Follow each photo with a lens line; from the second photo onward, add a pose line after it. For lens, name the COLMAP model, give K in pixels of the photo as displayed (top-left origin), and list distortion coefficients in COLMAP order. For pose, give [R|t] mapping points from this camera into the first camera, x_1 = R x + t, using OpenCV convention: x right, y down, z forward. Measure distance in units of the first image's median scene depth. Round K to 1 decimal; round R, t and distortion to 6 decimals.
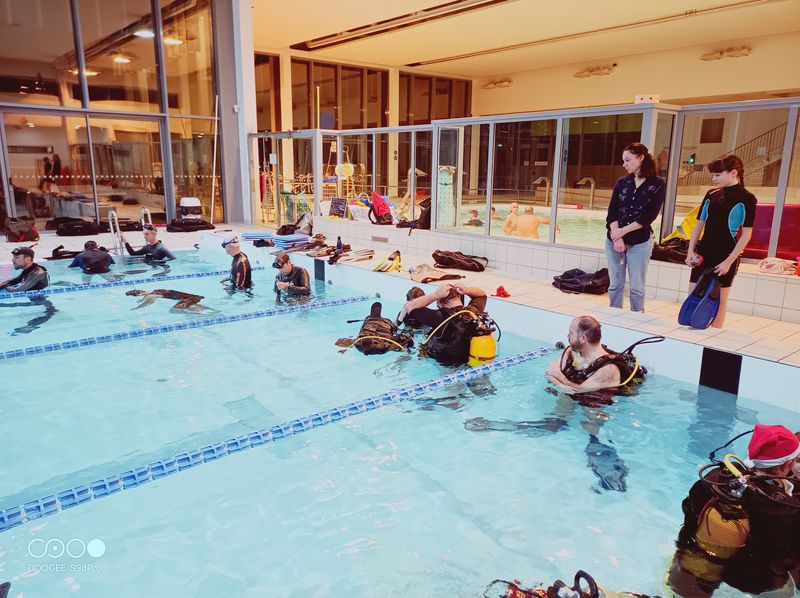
lens RADIAL K [[595.3, 0, 399.5], [0, 595.3, 299.5], [0, 0, 1]] dist [0.047056, -0.016954]
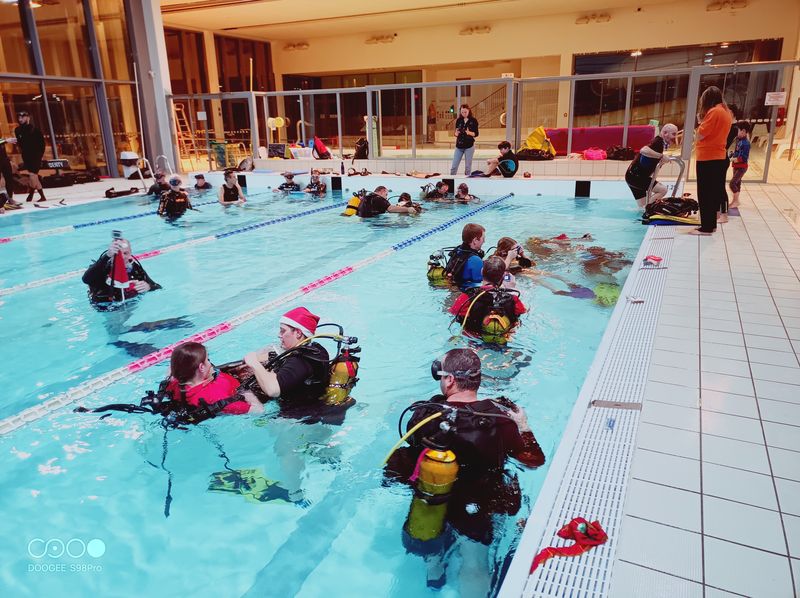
lens RADIAL K [[595.3, 0, 398.9], [0, 595.3, 298.4], [0, 0, 1]] dist [0.047056, -0.016954]
pose [[0.905824, -0.154217, 0.394589, -0.375390], [0.126683, 0.987376, 0.095080, 0.070383], [-0.404270, -0.036138, 0.913925, -0.310373]]
